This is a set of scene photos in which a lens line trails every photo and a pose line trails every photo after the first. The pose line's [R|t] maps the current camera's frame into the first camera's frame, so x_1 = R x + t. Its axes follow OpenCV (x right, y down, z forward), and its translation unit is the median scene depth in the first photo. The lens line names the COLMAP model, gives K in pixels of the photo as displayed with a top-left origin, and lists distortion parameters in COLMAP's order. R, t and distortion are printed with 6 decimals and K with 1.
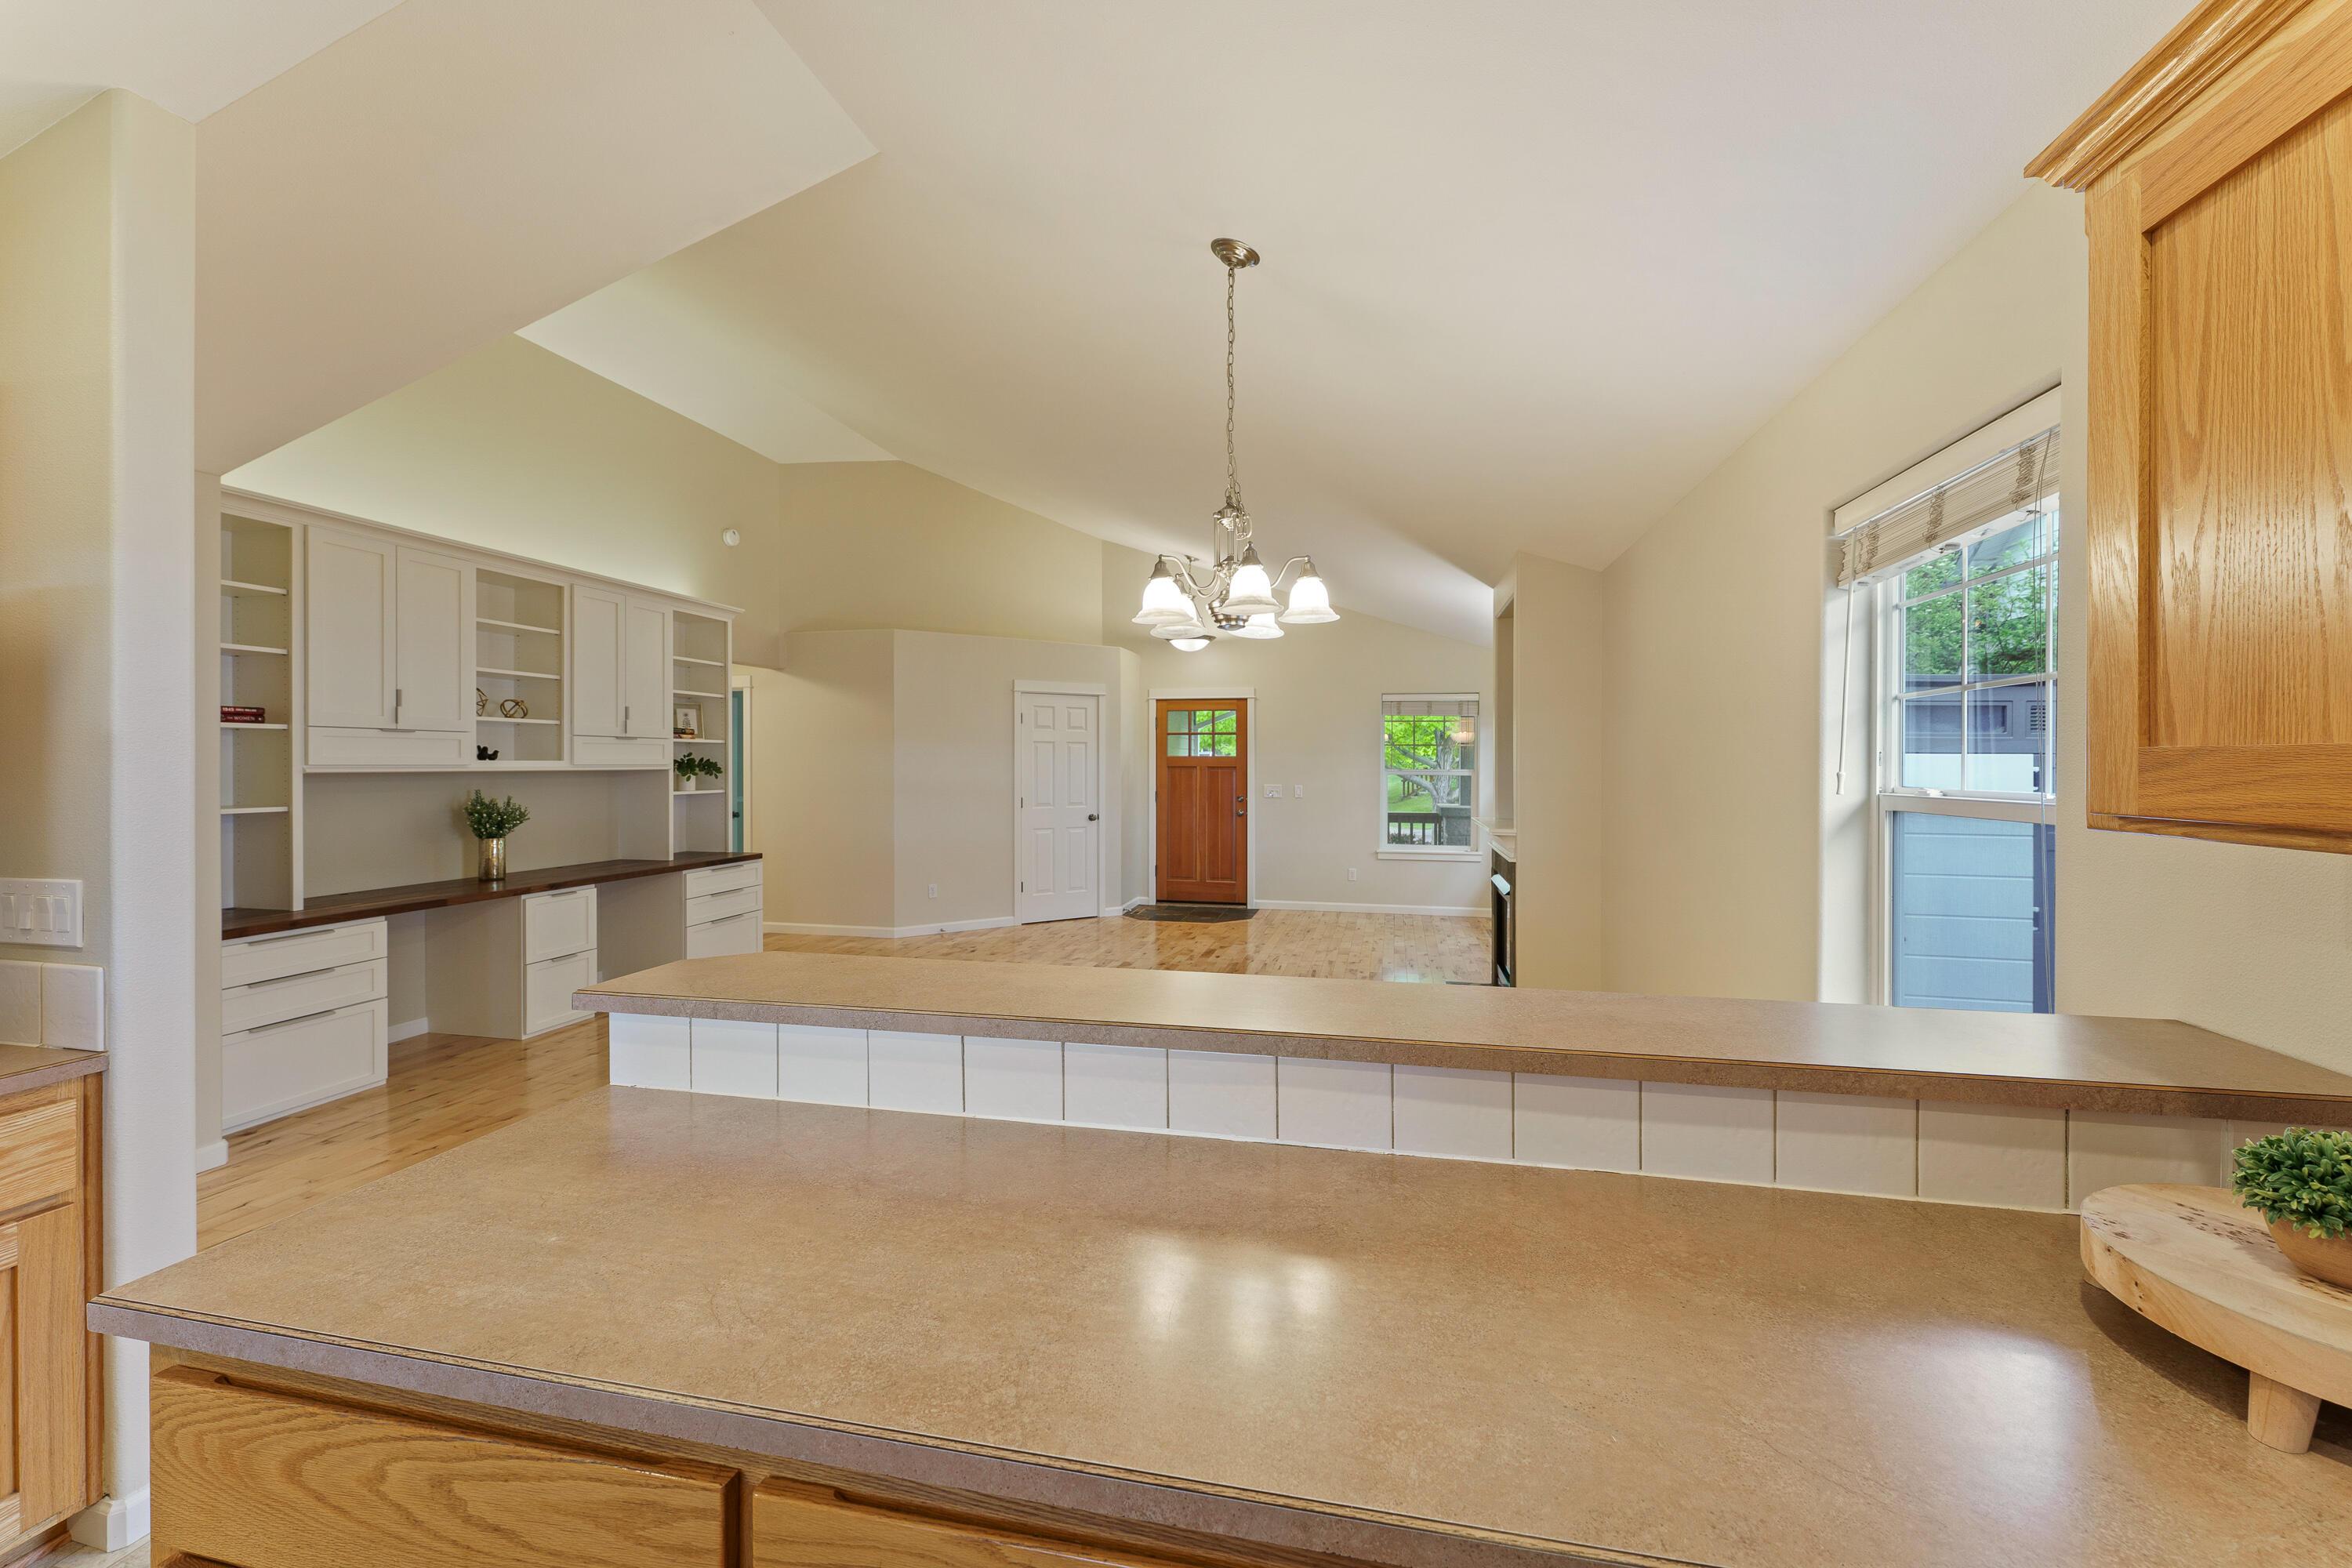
lens RADIAL K [[942.2, 0, 1179.2], [0, 942.2, 766.2], [0, 0, 1]] dist [-0.005898, 0.000157]
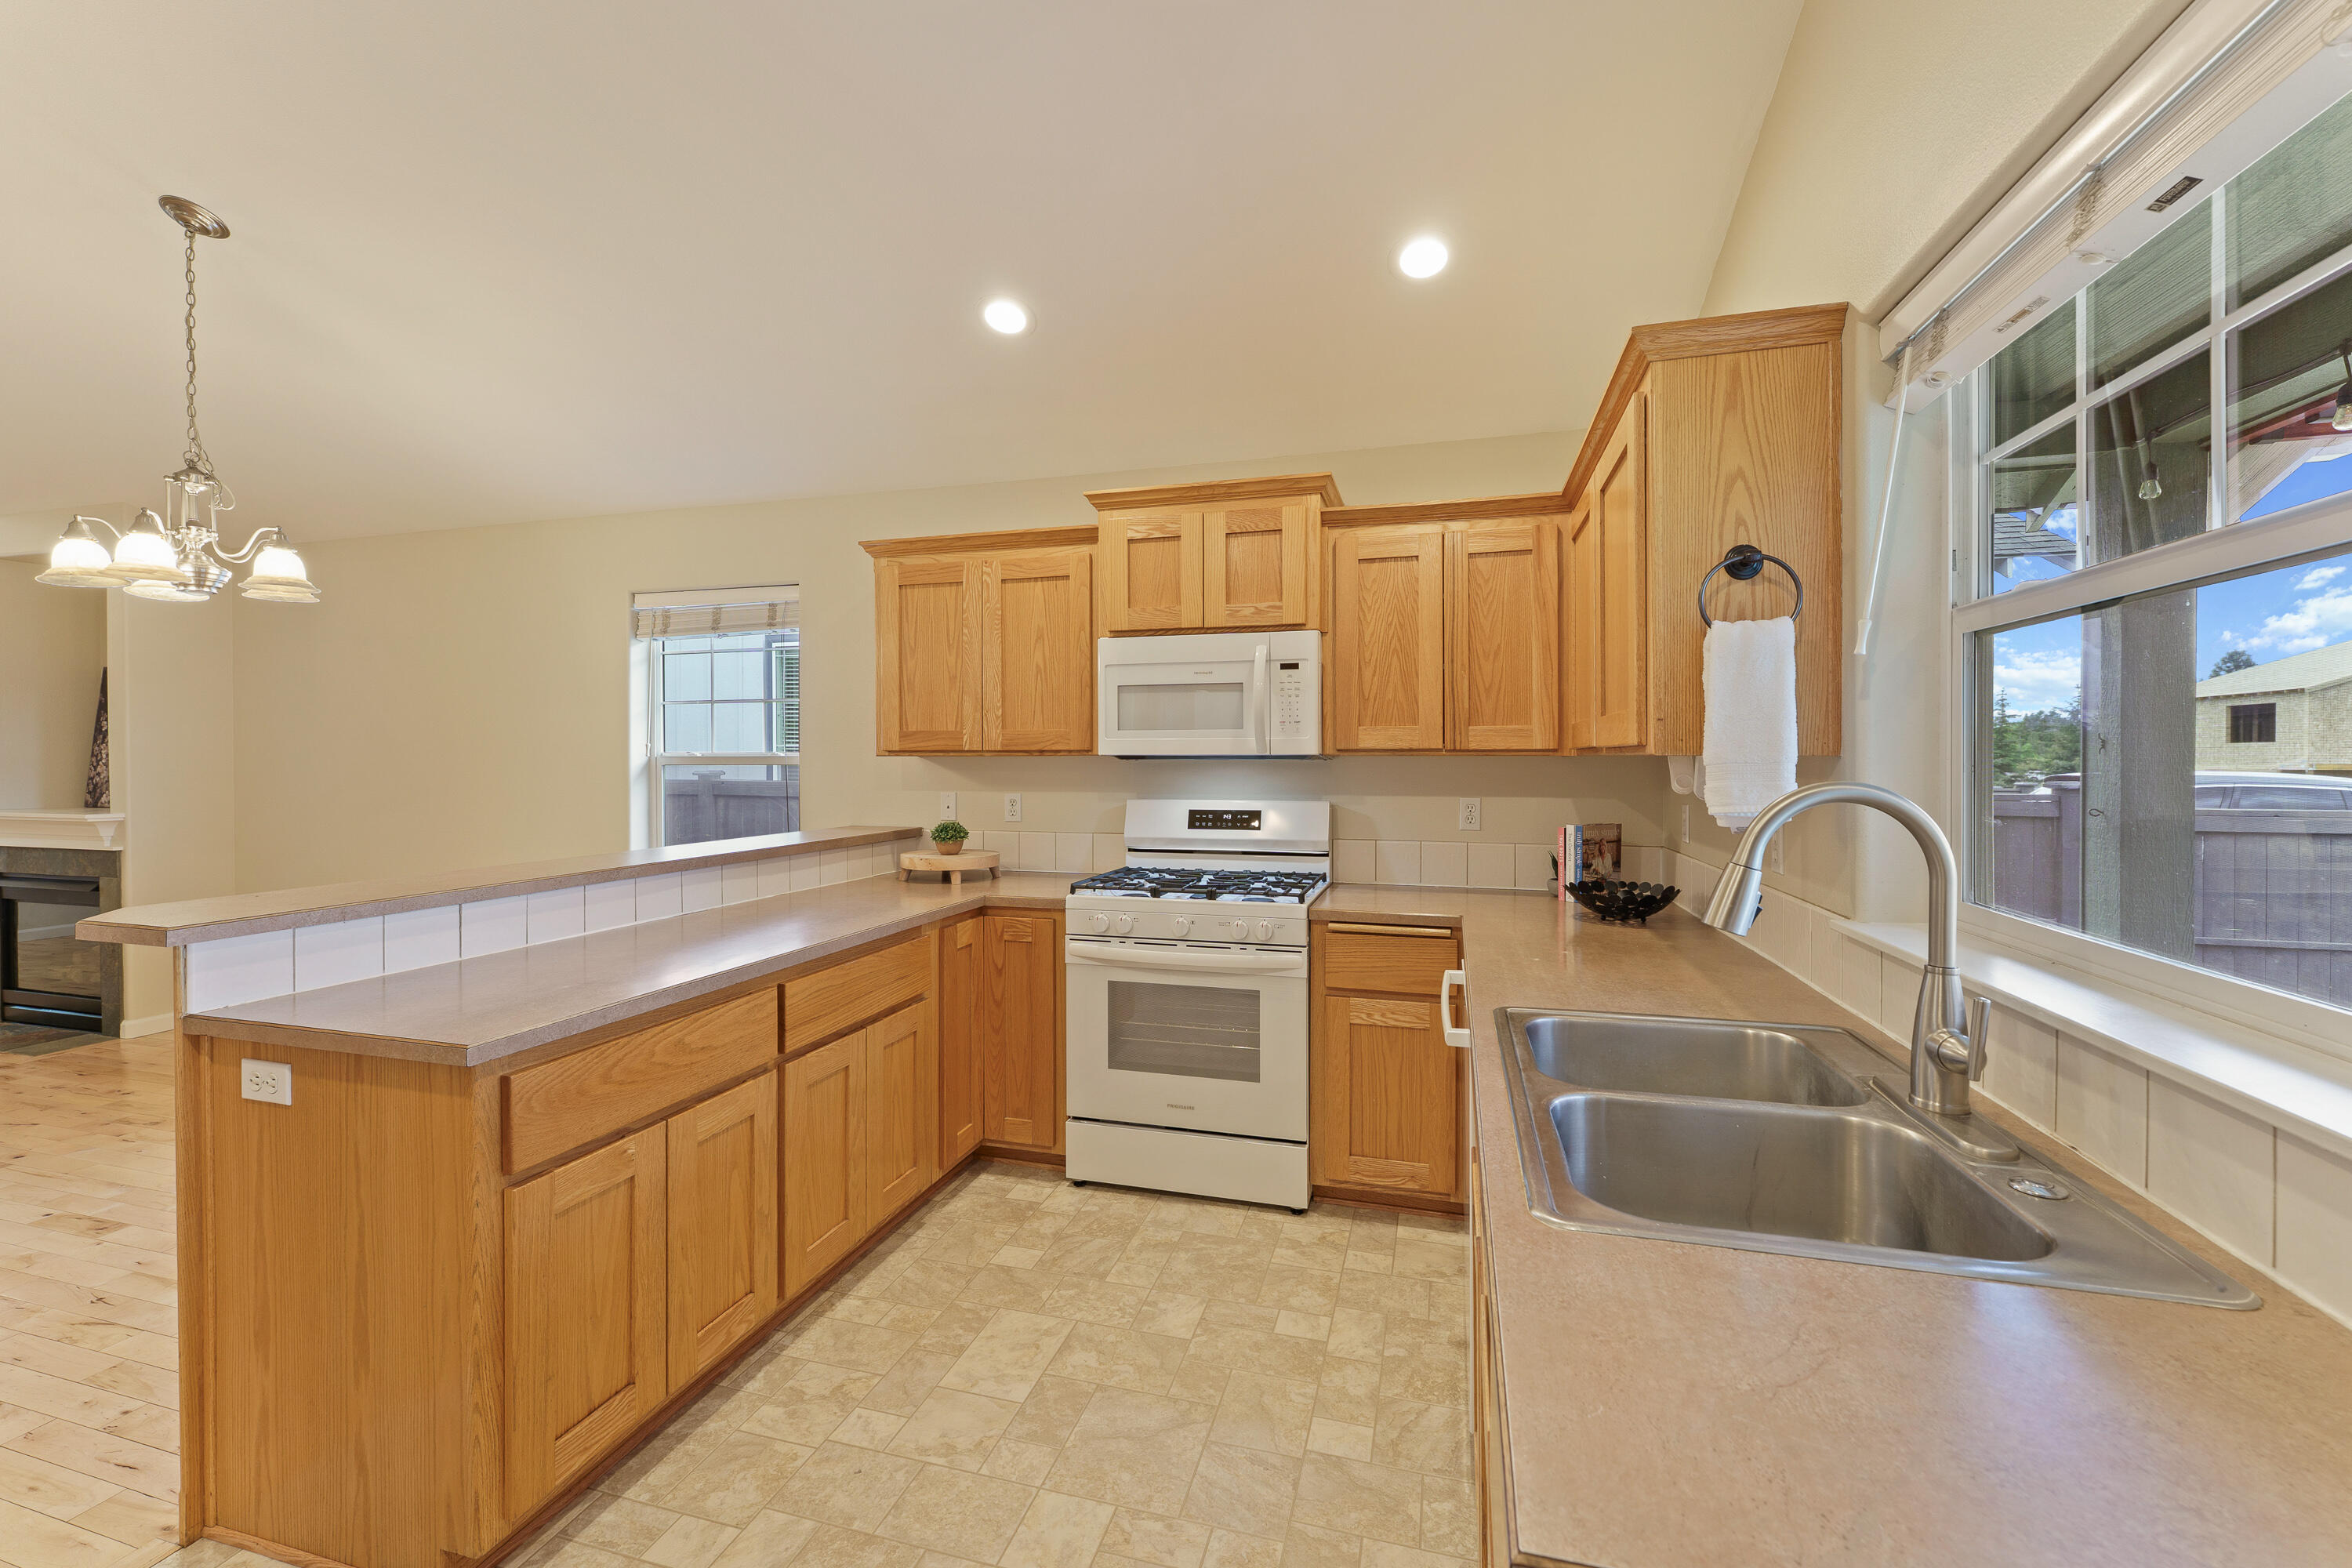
lens RADIAL K [[950.9, 0, 1178.1], [0, 950.9, 773.0], [0, 0, 1]] dist [0.000944, 0.000123]
pose [[0.059427, -0.017164, 0.998085, -0.475746], [0.001686, 0.999852, 0.017094, 0.014774], [-0.998231, 0.000667, 0.059447, -0.050773]]
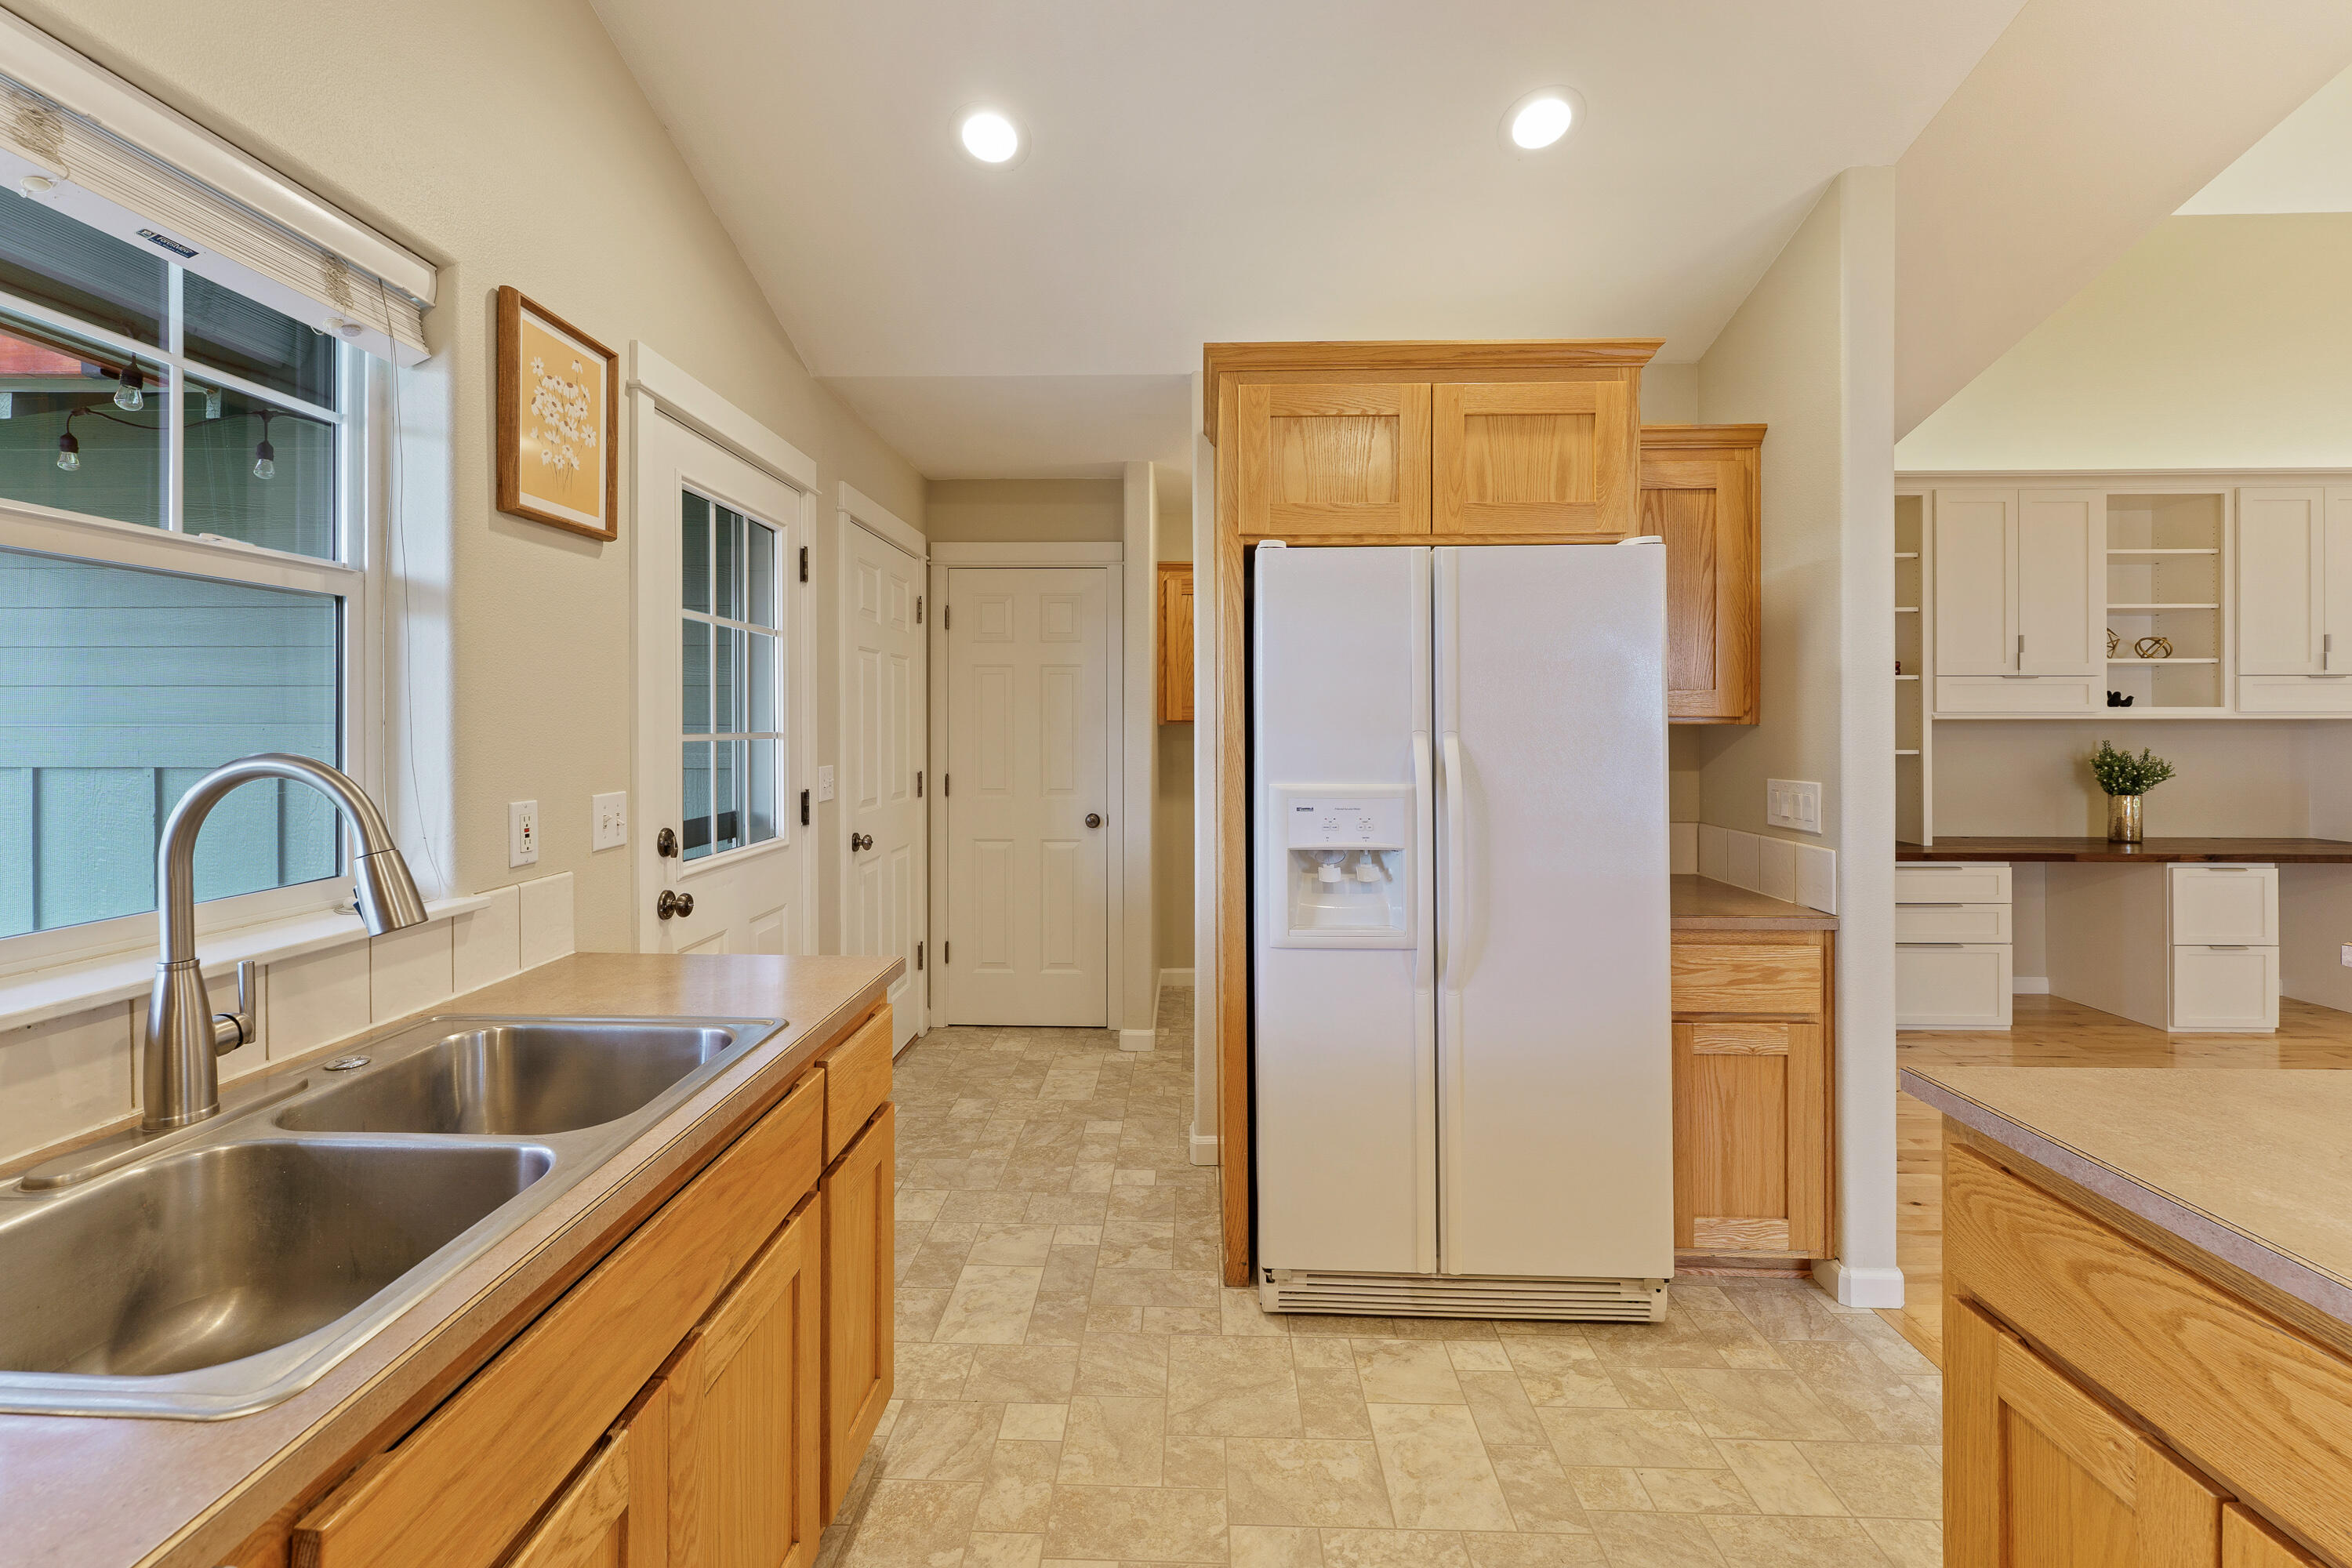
lens RADIAL K [[967.7, 0, 1178.0], [0, 967.7, 723.9], [0, 0, 1]] dist [0.002274, -0.000597]
pose [[0.187861, -0.004419, -0.982186, 0.001036], [-0.002931, 0.999983, -0.005060, 0.016509], [0.982191, 0.003829, 0.187845, -0.052631]]
